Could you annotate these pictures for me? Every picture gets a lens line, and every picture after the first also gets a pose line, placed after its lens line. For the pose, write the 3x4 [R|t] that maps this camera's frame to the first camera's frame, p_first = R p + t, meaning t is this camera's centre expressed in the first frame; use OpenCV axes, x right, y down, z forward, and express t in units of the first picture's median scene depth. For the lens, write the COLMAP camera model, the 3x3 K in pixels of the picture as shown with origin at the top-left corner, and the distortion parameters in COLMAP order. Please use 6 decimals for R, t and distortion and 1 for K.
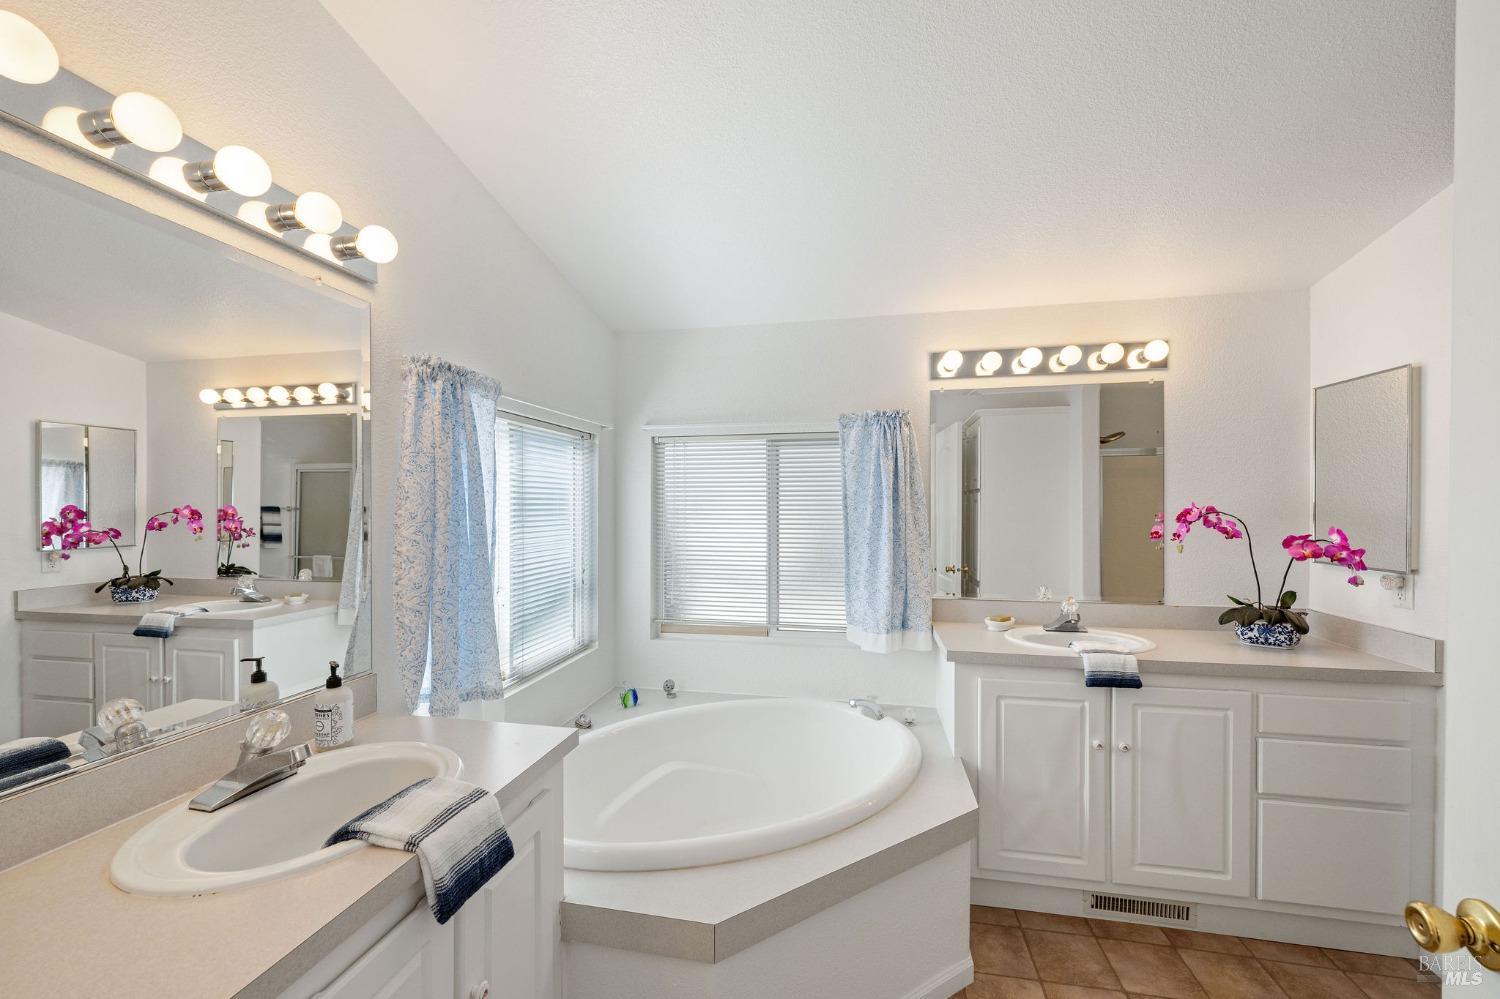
lens RADIAL K [[591.9, 0, 745.3], [0, 591.9, 505.1], [0, 0, 1]] dist [-0.004005, 0.000651]
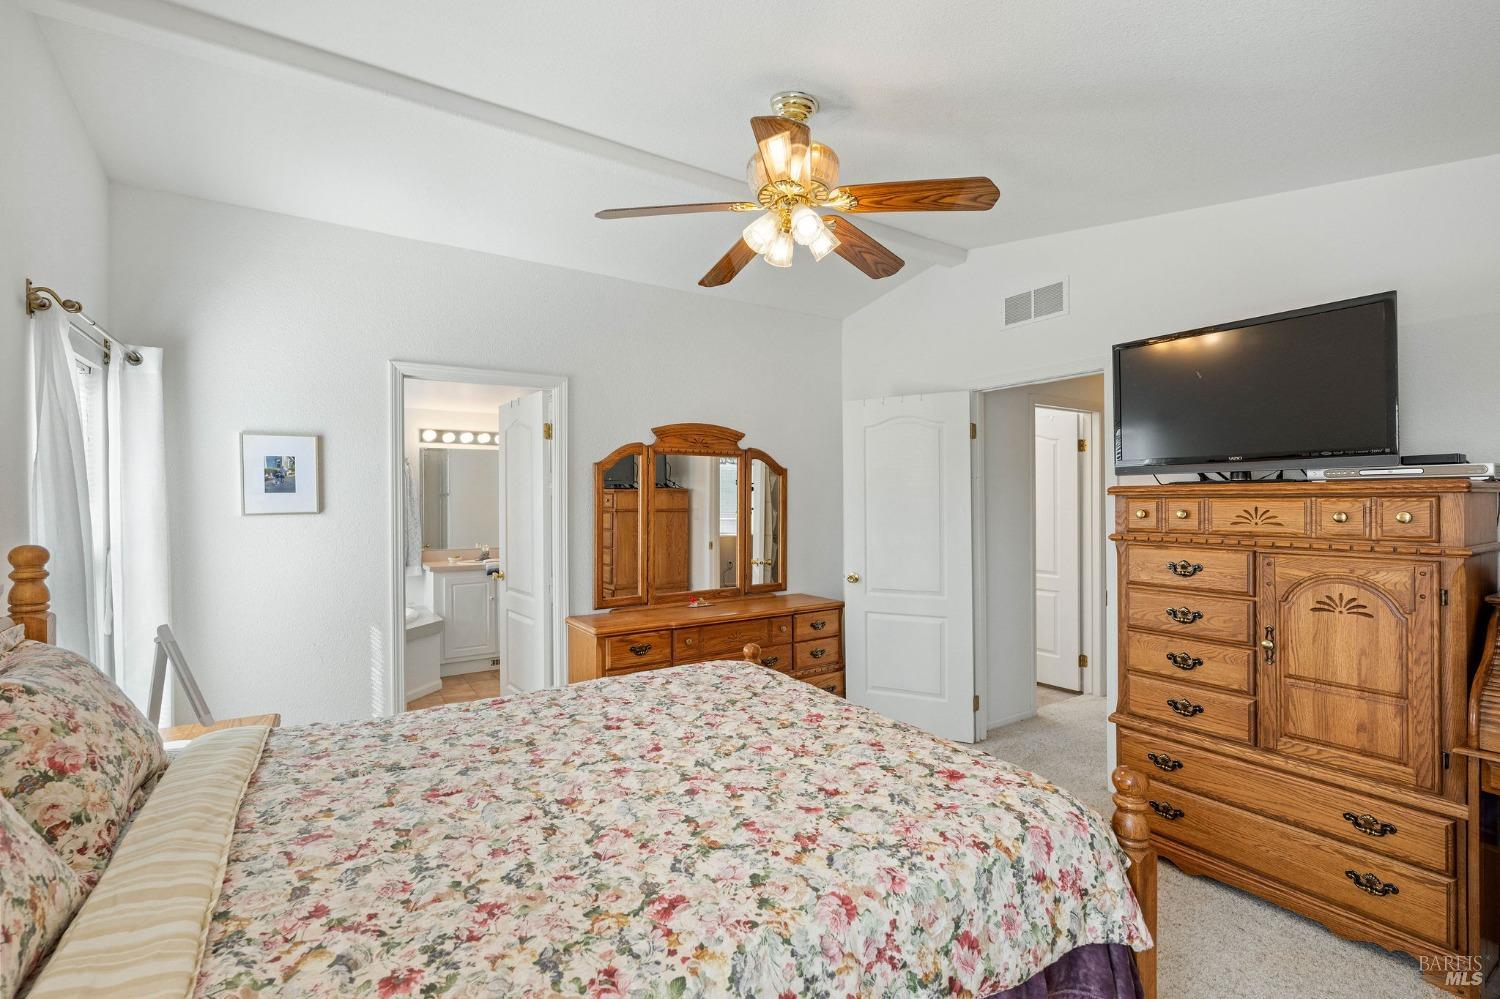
lens RADIAL K [[663.7, 0, 737.4], [0, 663.7, 503.3], [0, 0, 1]] dist [-0.001345, 0.000015]
pose [[0.723561, -0.008718, 0.690206, -0.487926], [0.009416, 0.999952, 0.002758, 0.001928], [-0.690197, 0.004504, 0.723608, -1.449143]]
